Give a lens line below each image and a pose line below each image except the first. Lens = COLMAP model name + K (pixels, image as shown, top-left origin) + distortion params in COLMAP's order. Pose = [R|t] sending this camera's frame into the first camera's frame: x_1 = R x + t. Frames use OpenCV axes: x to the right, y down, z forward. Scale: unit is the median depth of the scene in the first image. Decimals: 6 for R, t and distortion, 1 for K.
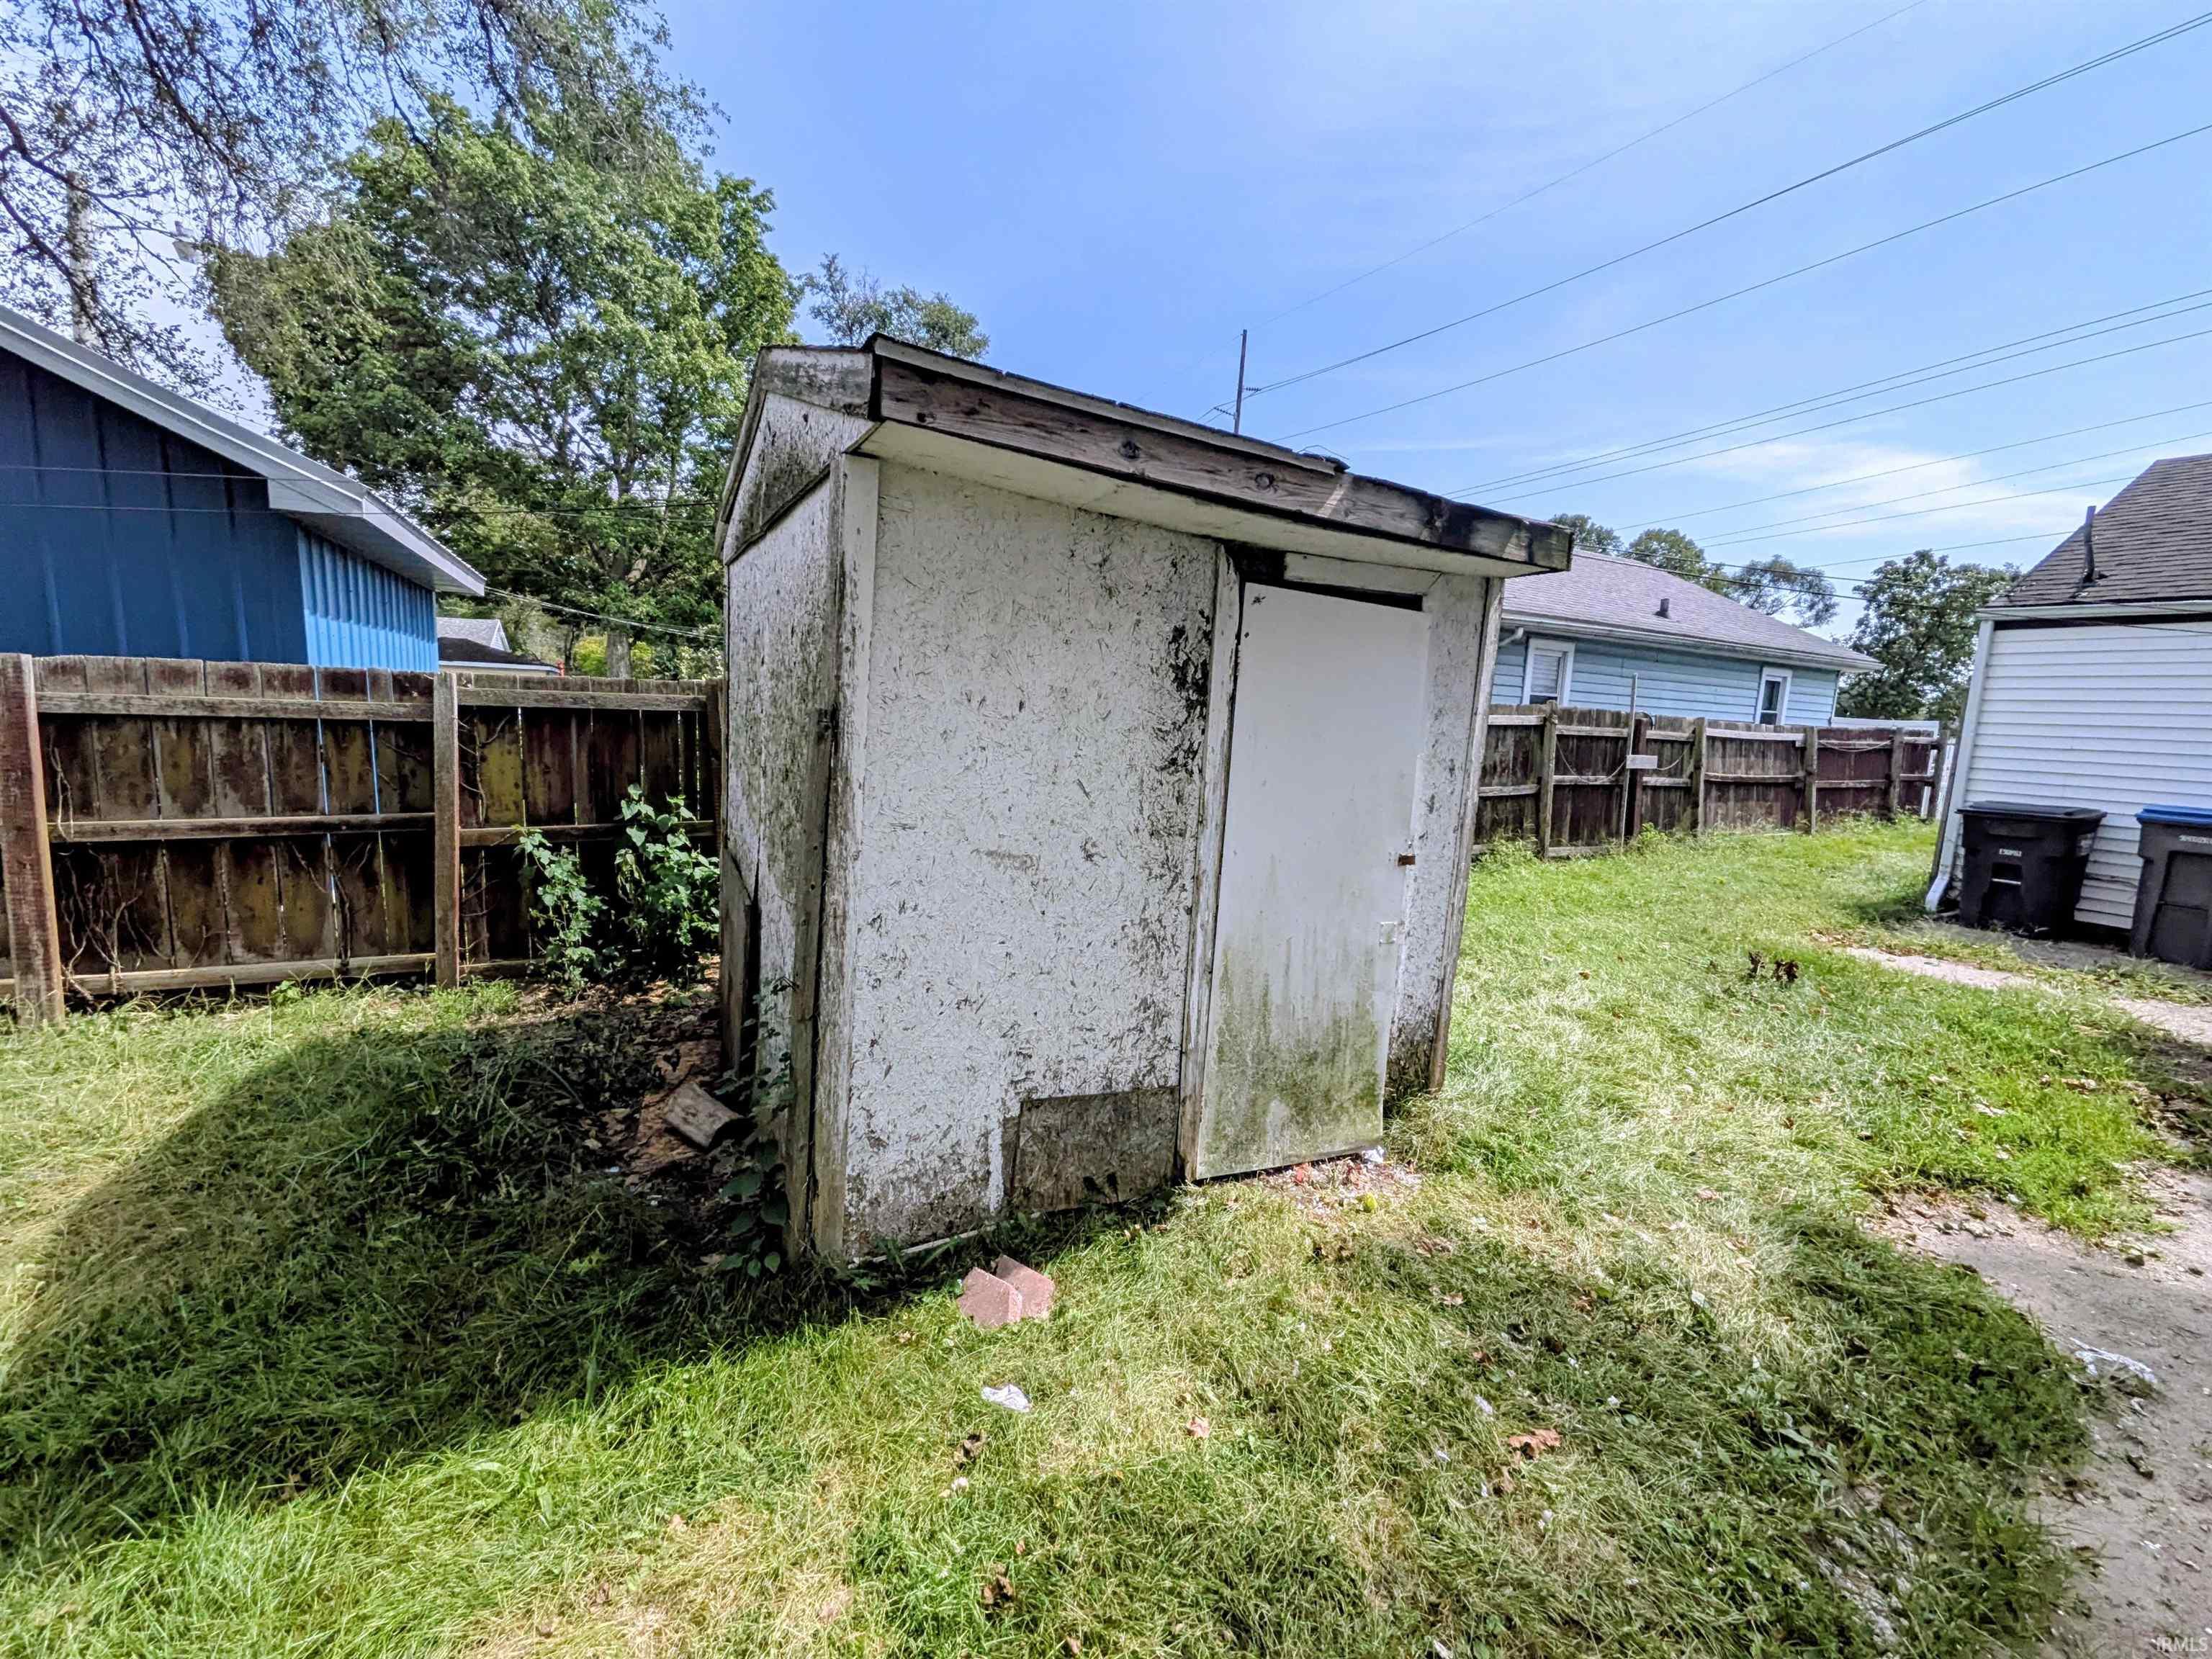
lens RADIAL K [[879.2, 0, 1099.6], [0, 879.2, 829.4], [0, 0, 1]] dist [0.007487, -0.002022]
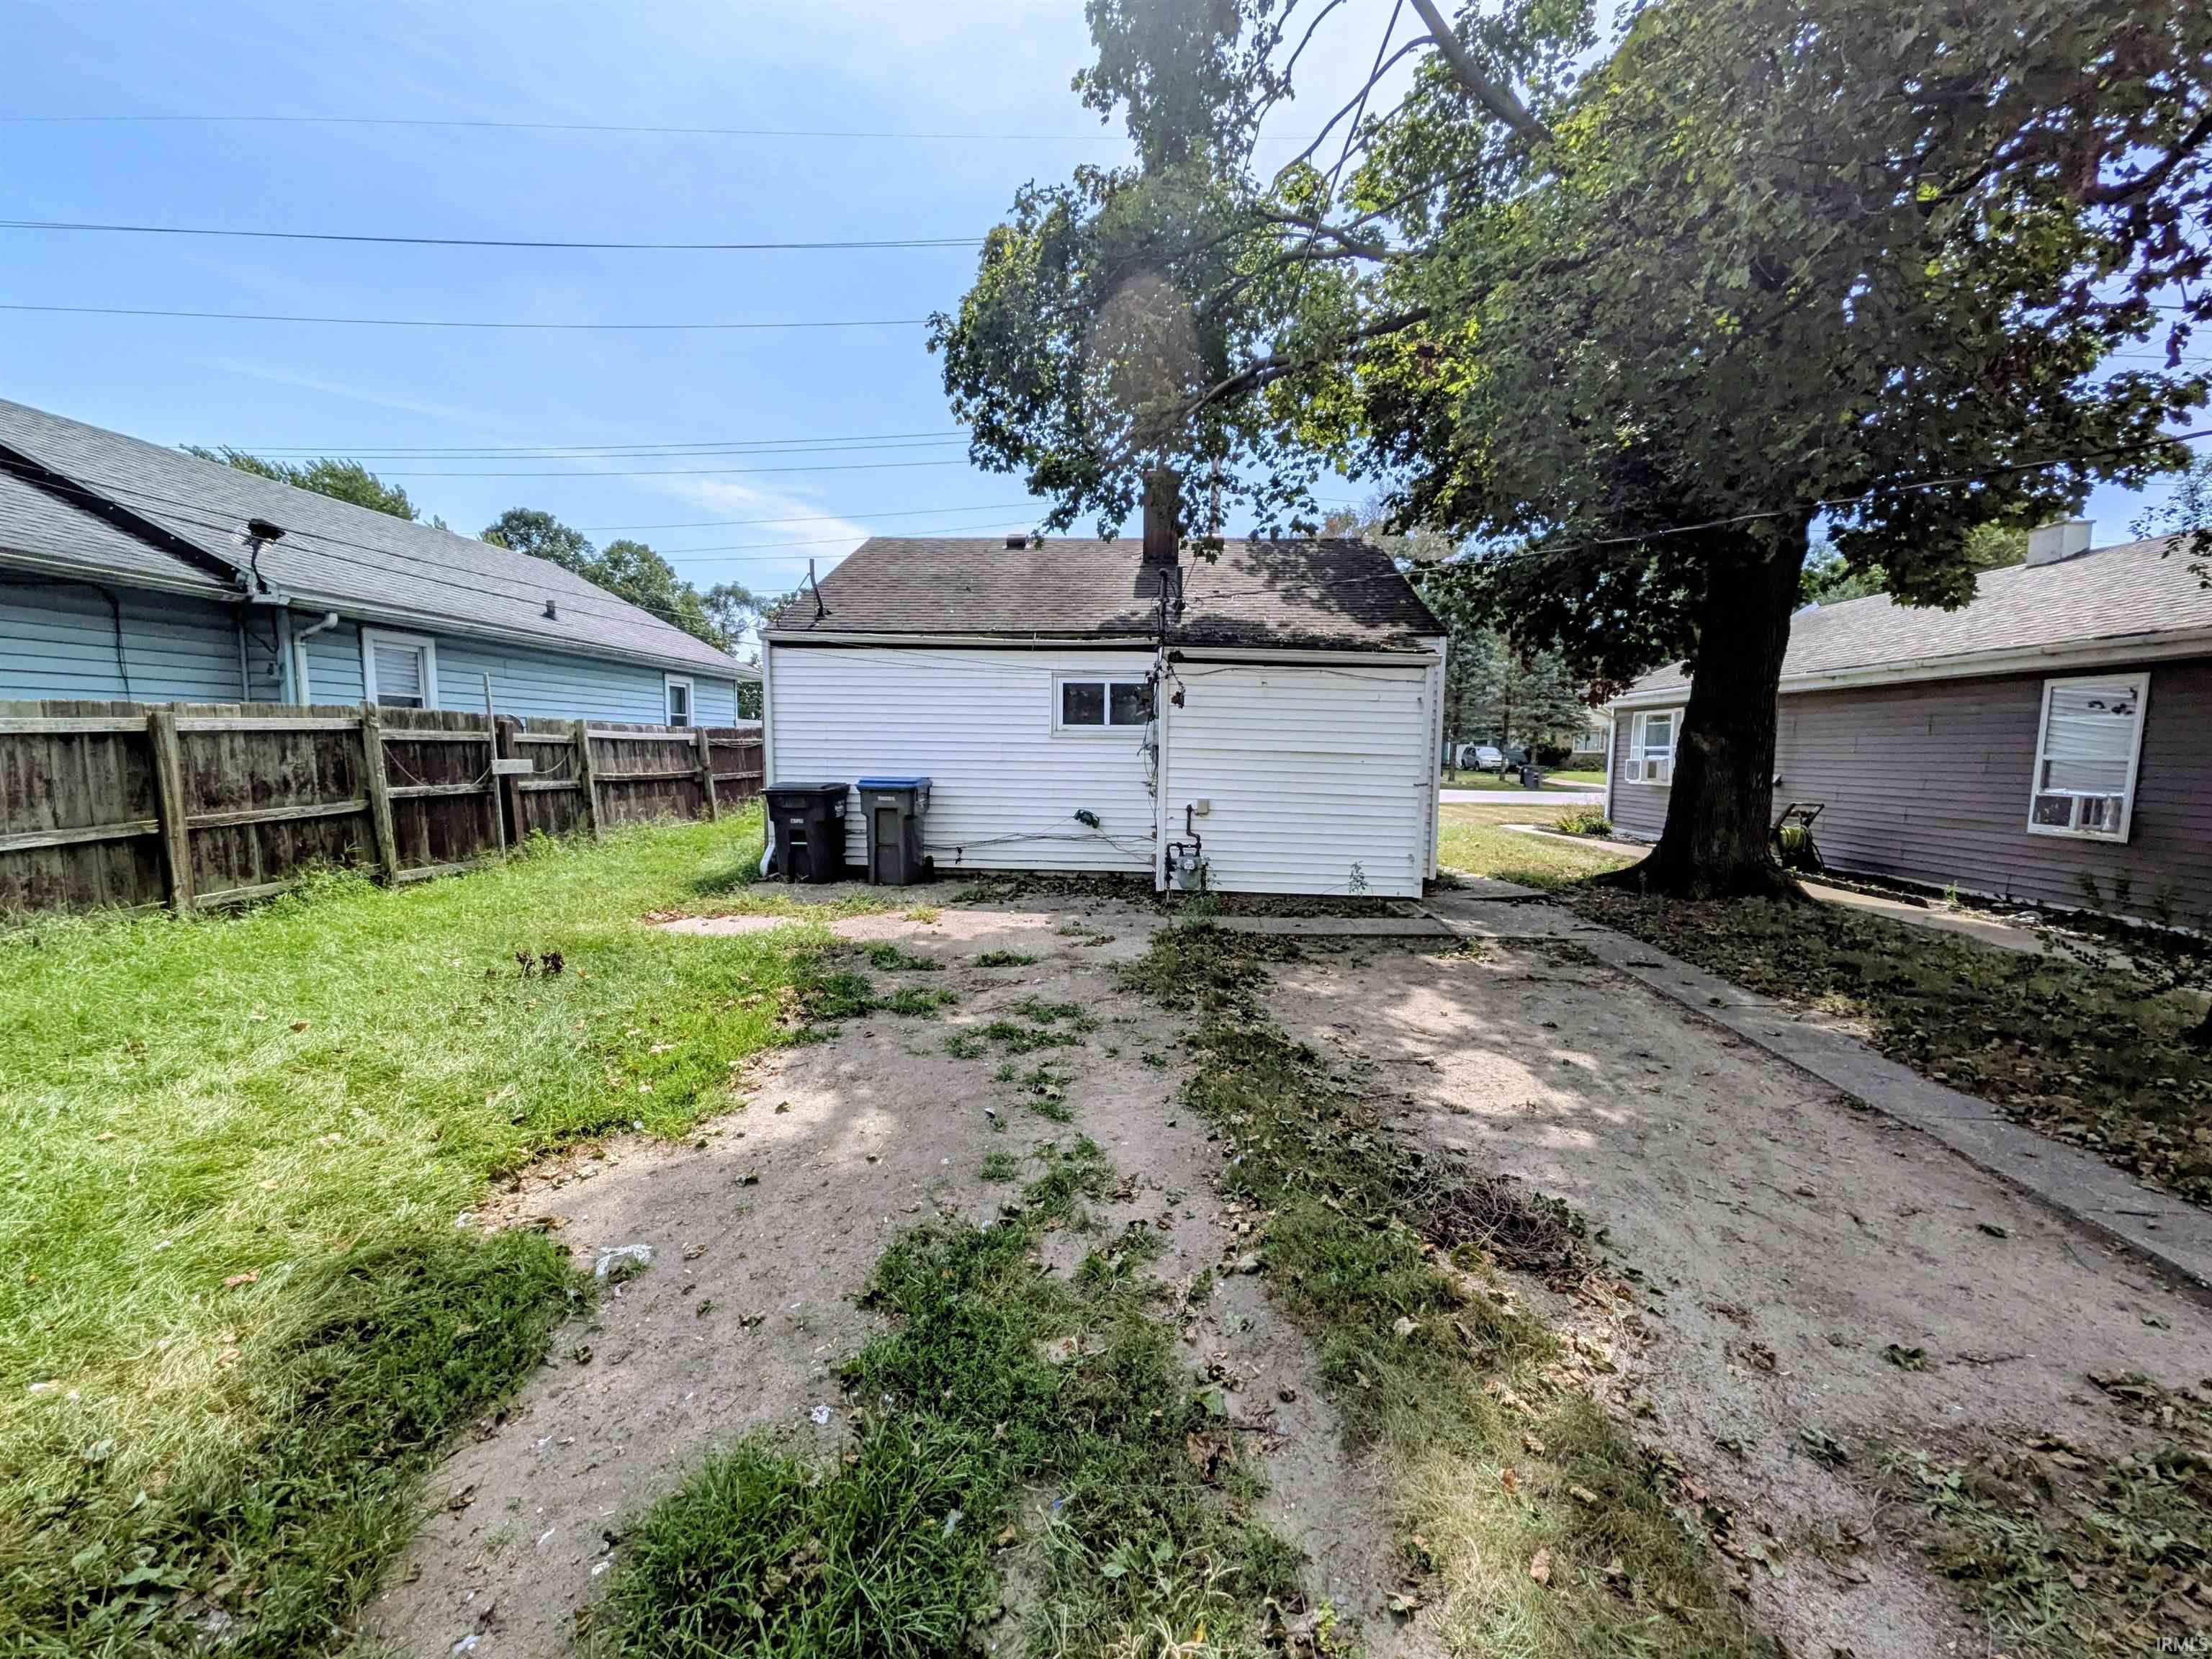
lens RADIAL K [[879.2, 0, 1119.0], [0, 879.2, 829.2], [0, 0, 1]] dist [0.007487, -0.002022]
pose [[0.519102, -0.116510, 0.846734, 0.145656], [0.123168, 0.990522, 0.060785, 0.013928], [-0.845791, 0.072737, 0.528533, -0.055139]]
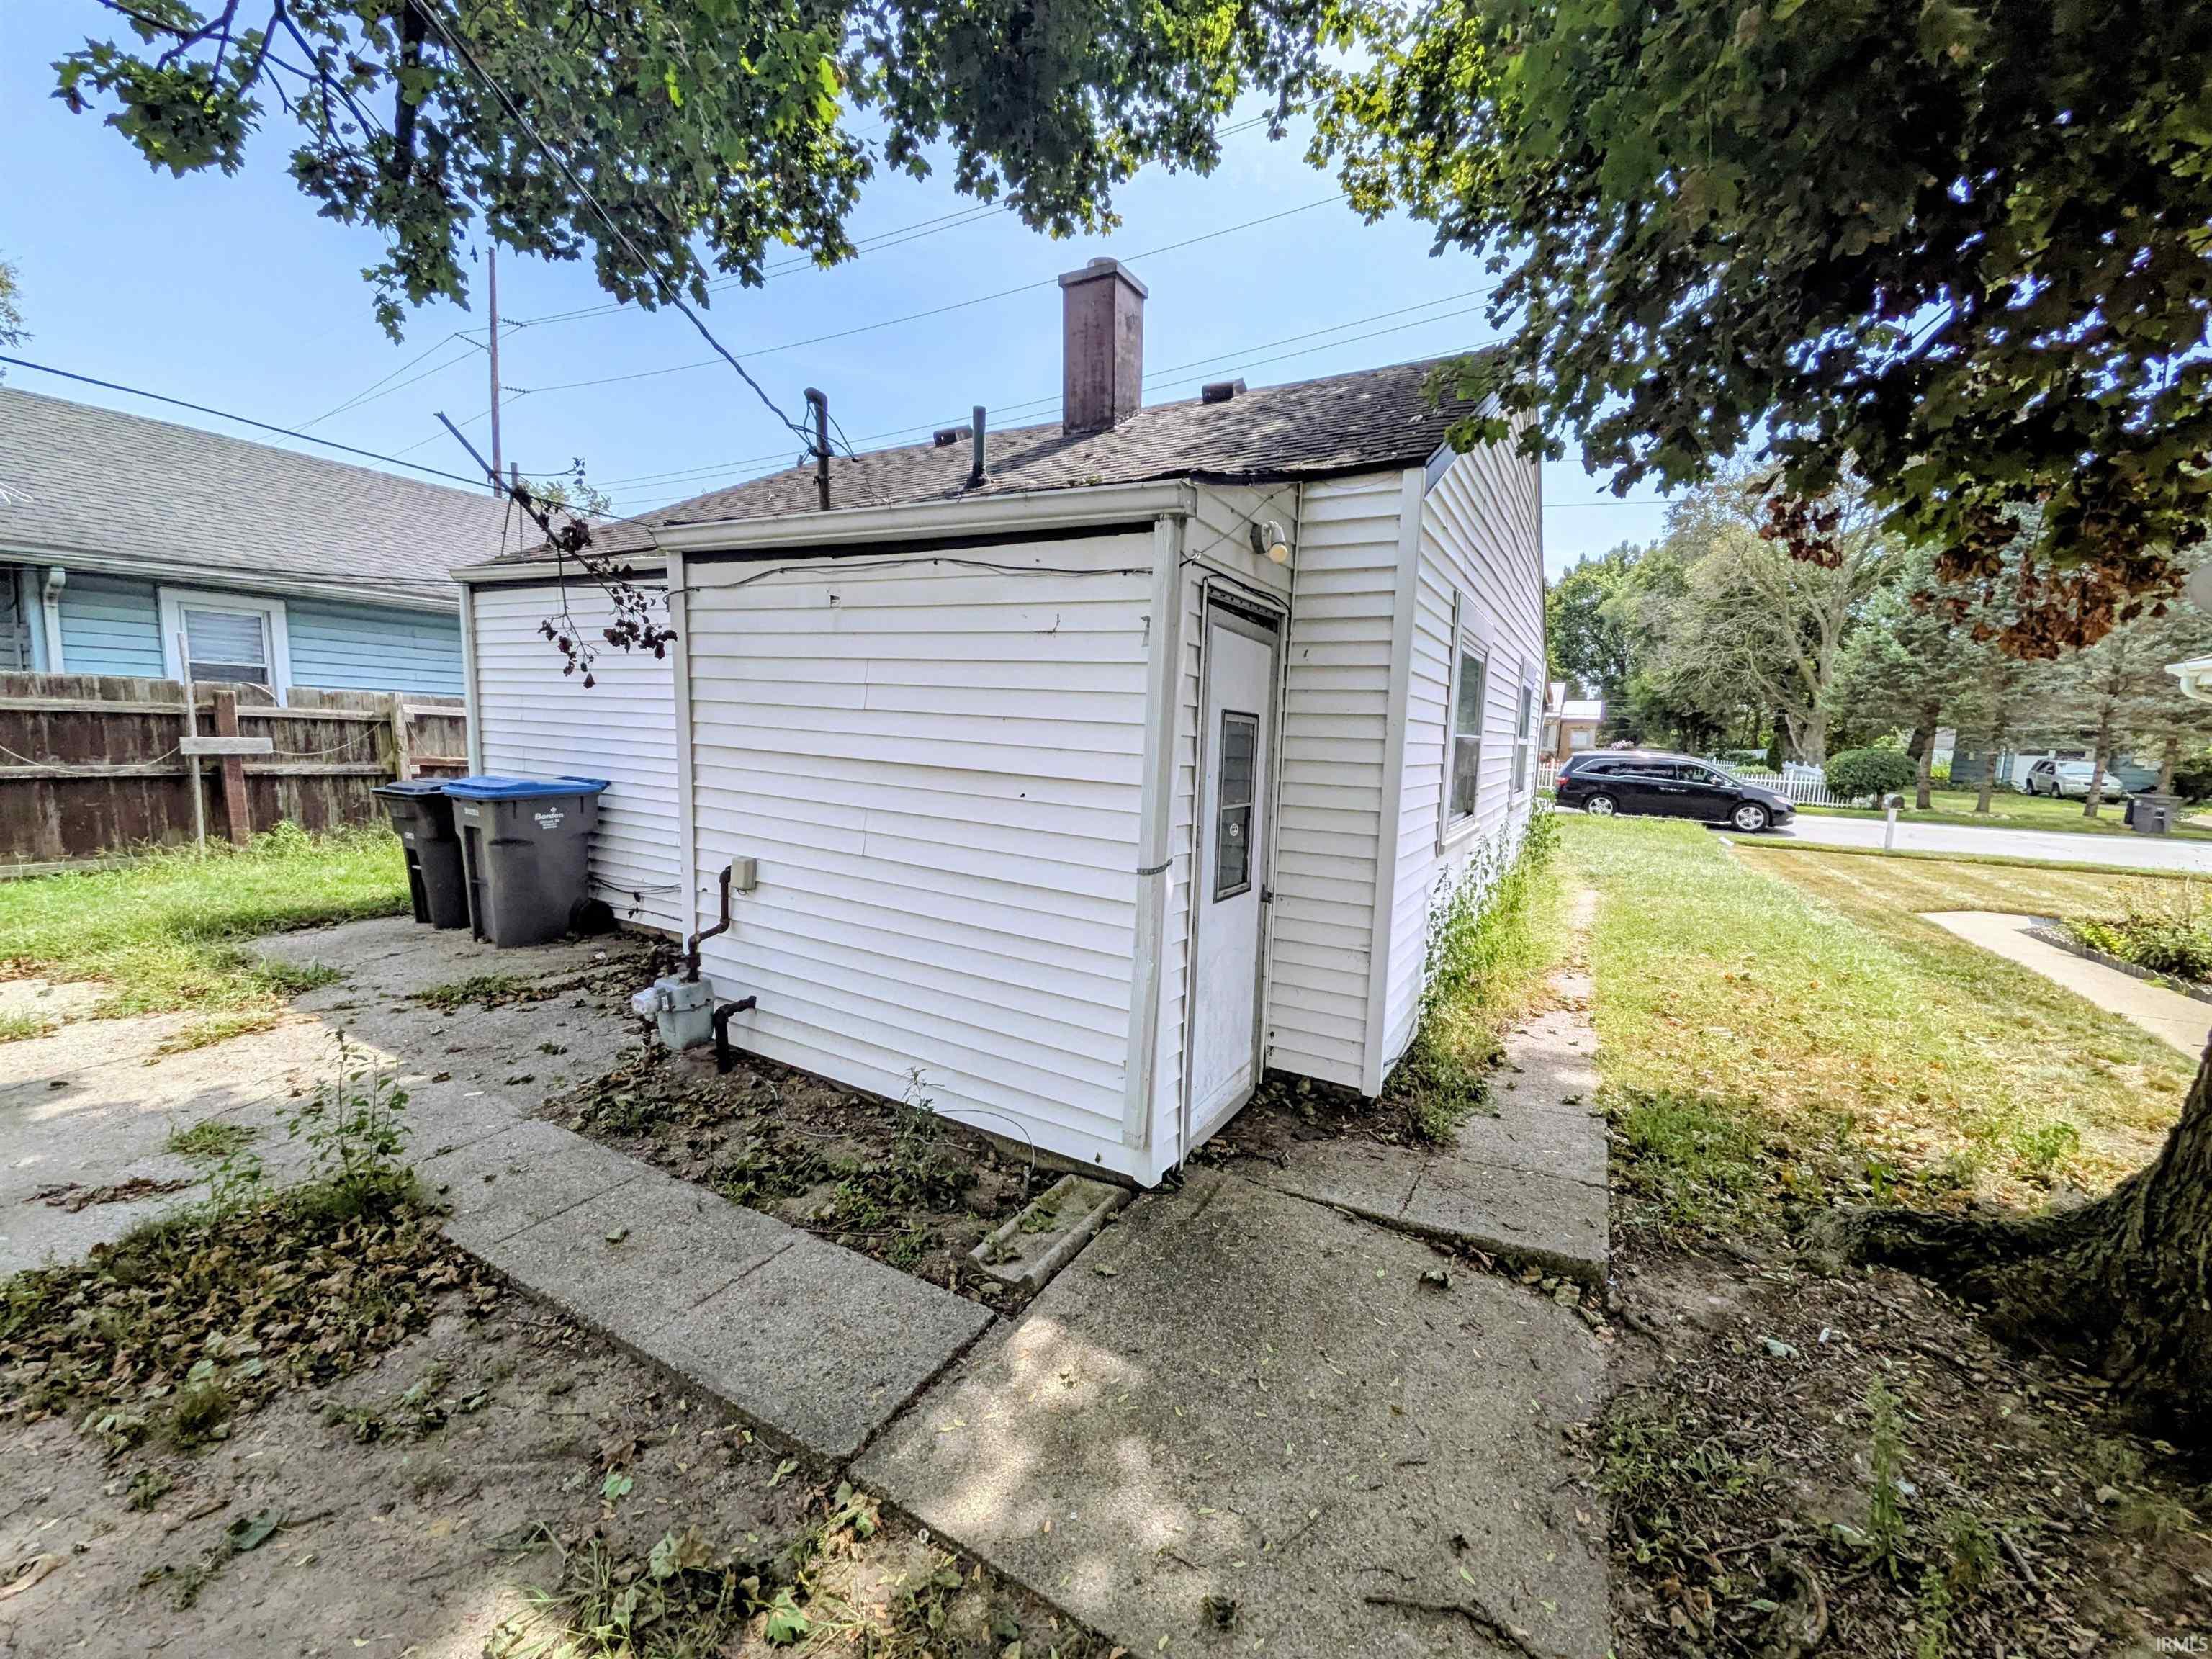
lens RADIAL K [[879.2, 0, 1109.1], [0, 879.2, 834.9], [0, 0, 1]] dist [0.007487, -0.002022]
pose [[0.846510, -0.075577, 0.526981, 0.895999], [0.070489, 0.997068, 0.029765, 0.037857], [-0.527686, 0.011950, 0.849355, -0.101839]]
